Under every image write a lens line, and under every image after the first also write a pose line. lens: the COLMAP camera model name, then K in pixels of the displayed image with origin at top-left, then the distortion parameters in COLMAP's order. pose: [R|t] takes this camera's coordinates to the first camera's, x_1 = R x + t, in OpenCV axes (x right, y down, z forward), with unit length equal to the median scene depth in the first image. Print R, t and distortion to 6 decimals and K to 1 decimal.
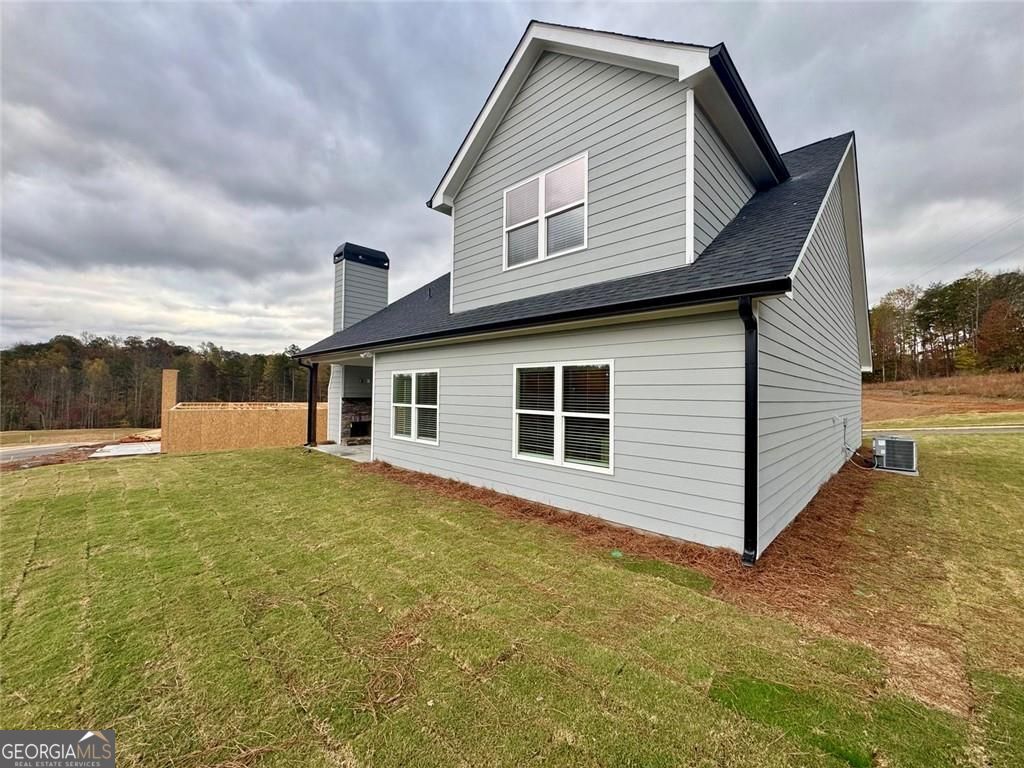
lens RADIAL K [[406.7, 0, 518.8], [0, 406.7, 383.7], [0, 0, 1]] dist [-0.004614, 0.000961]
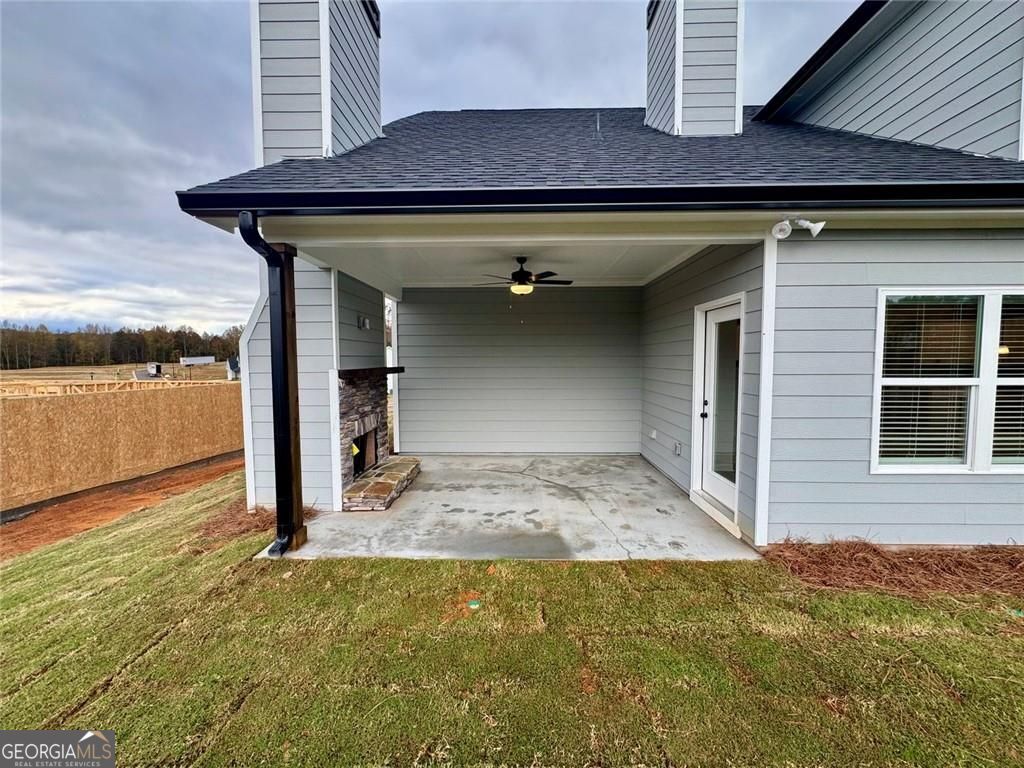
lens RADIAL K [[406.7, 0, 507.7], [0, 406.7, 385.3], [0, 0, 1]] dist [-0.004614, 0.000961]
pose [[0.736171, -0.058642, 0.674250, -0.693153], [-0.001598, 0.996086, 0.088378, 0.028420], [-0.676793, -0.066139, 0.733196, 0.956425]]
